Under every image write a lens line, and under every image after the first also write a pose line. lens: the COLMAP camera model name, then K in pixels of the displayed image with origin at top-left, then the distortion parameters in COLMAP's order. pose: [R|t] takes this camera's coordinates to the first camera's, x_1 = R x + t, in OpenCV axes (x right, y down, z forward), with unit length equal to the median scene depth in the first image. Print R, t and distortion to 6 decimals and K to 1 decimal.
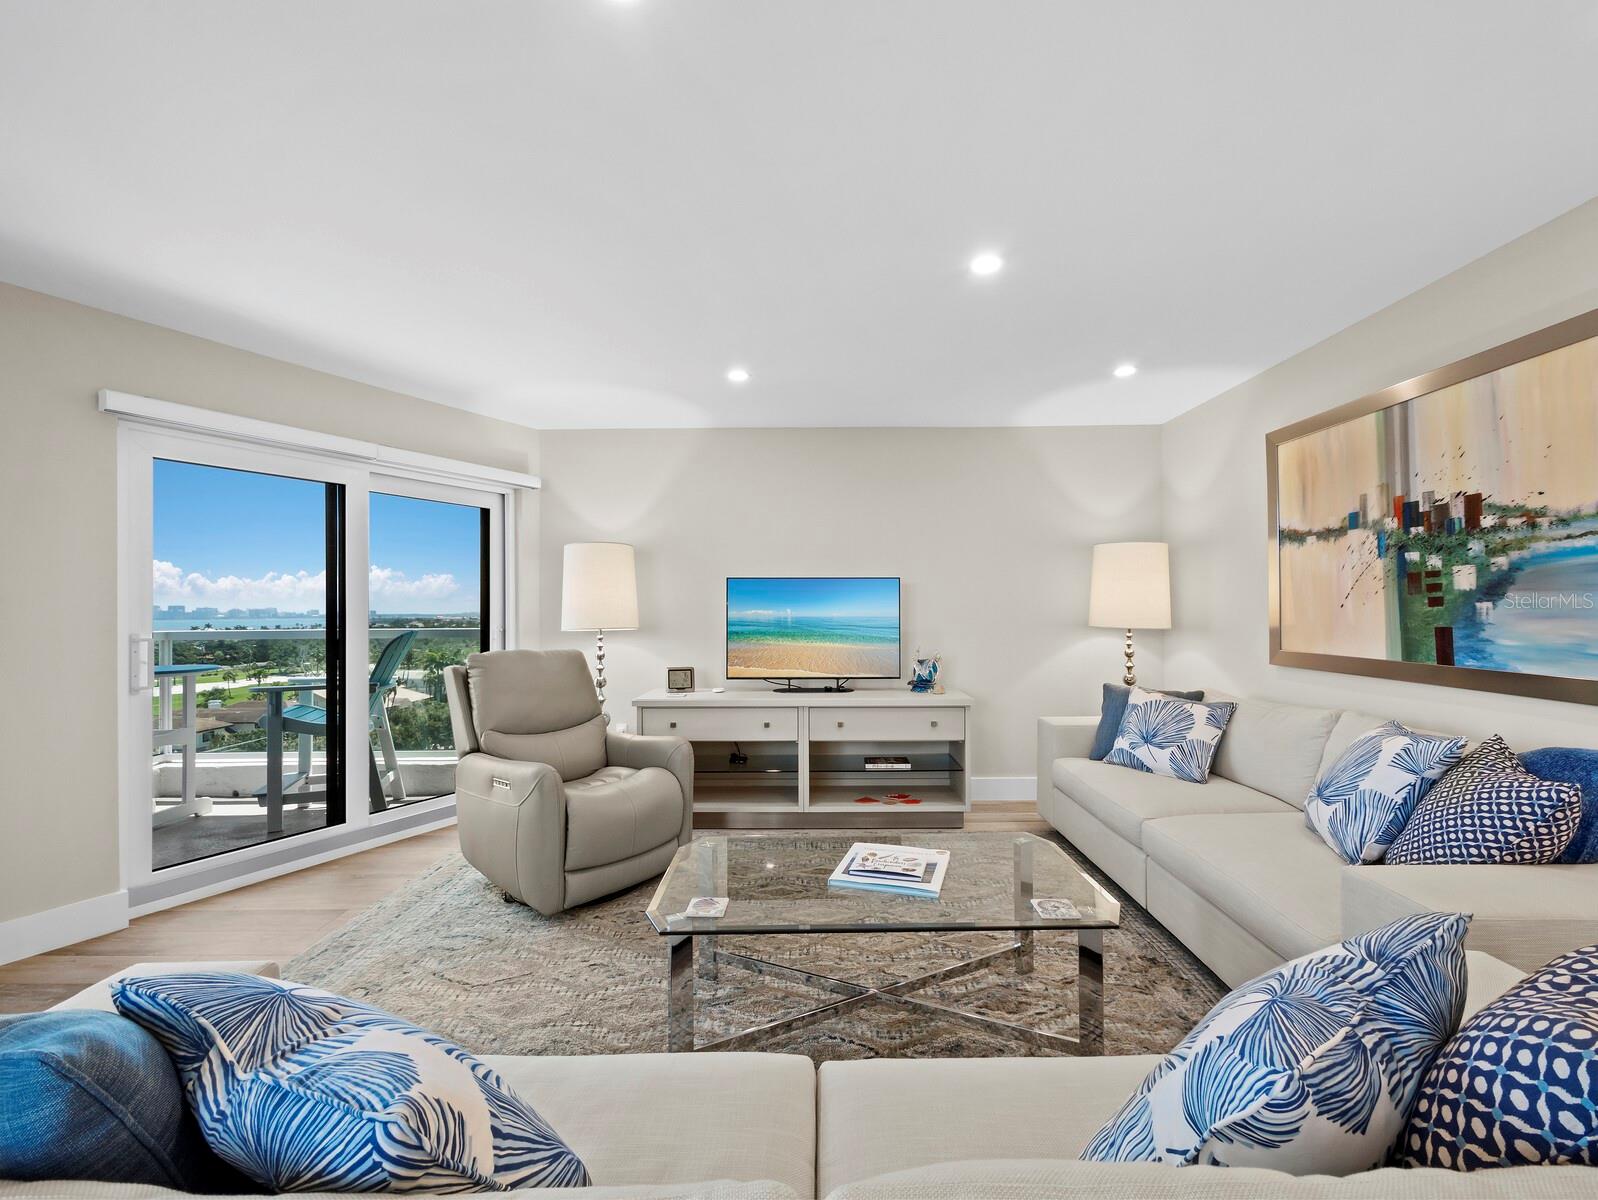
lens RADIAL K [[670.8, 0, 802.7], [0, 670.8, 603.9], [0, 0, 1]] dist [-0.001684, 0.000246]
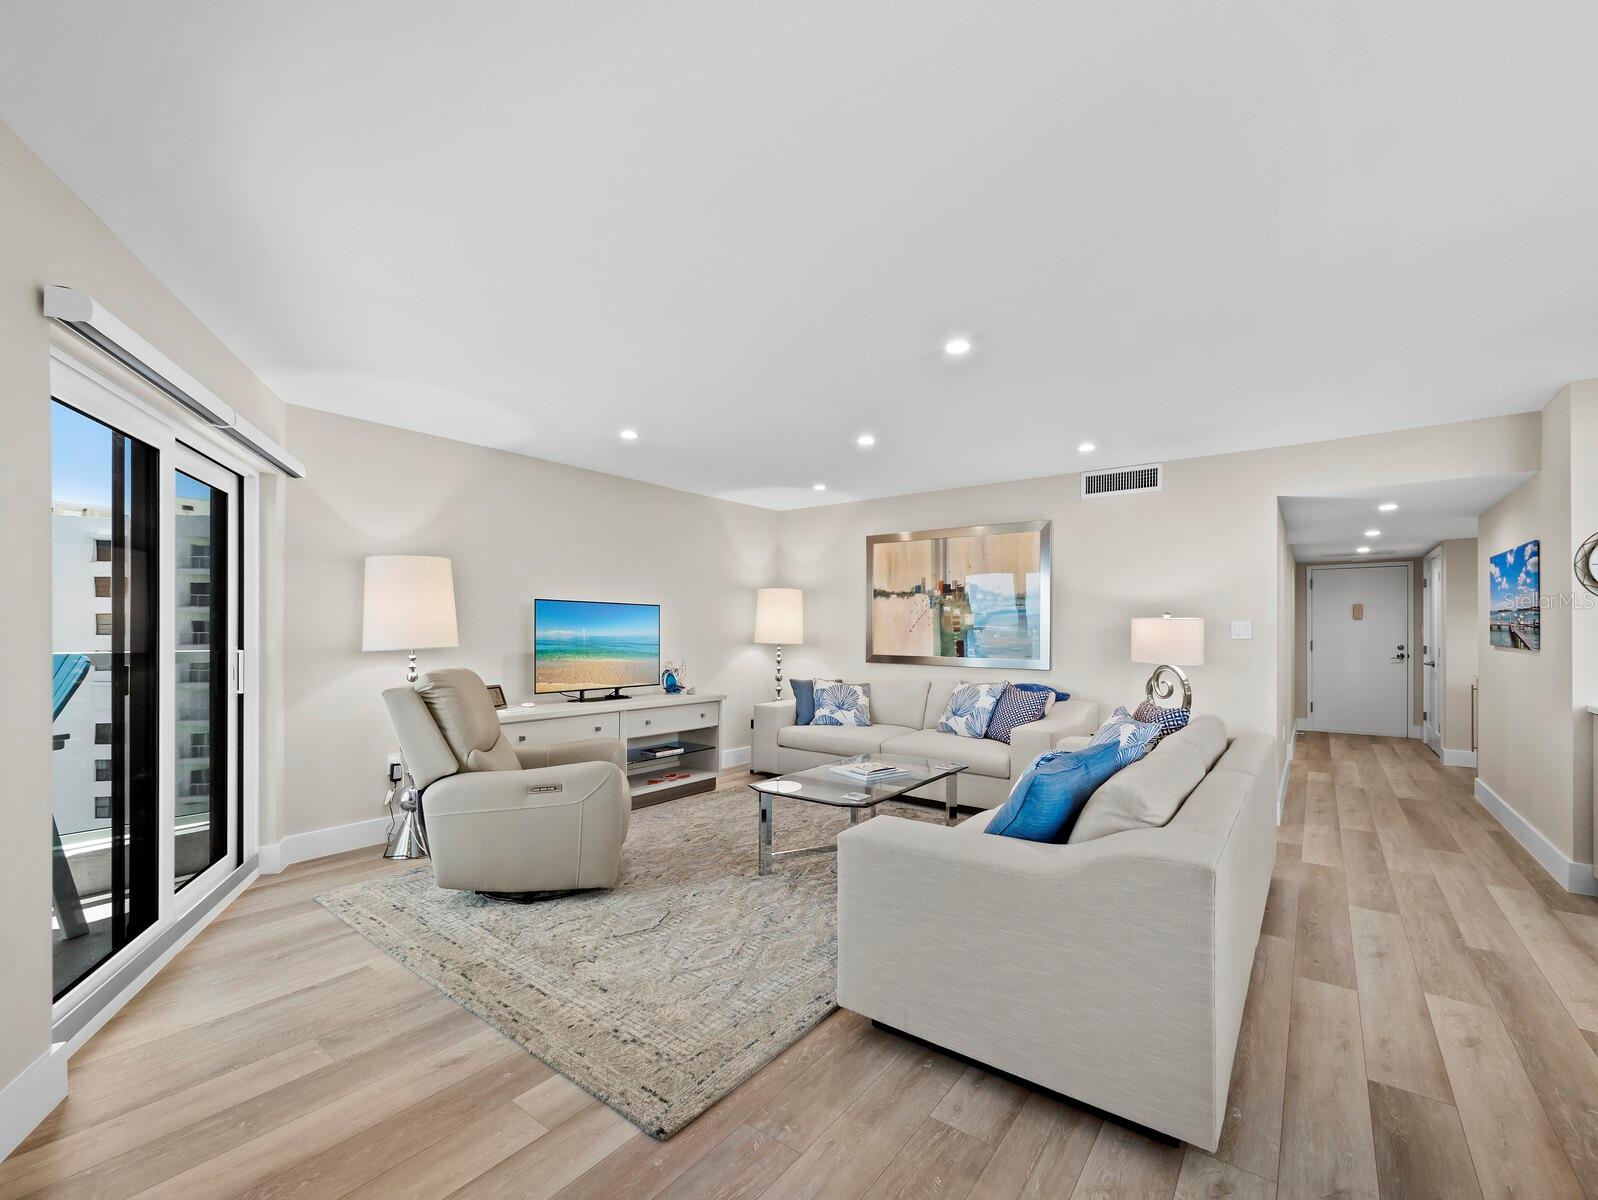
lens RADIAL K [[670.8, 0, 813.2], [0, 670.8, 632.2], [0, 0, 1]] dist [-0.001684, 0.000246]
pose [[0.606630, 0.007404, 0.794950, -0.859567], [-0.013731, 0.999905, 0.001166, 0.007509], [-0.794866, -0.011623, 0.606674, 0.005588]]
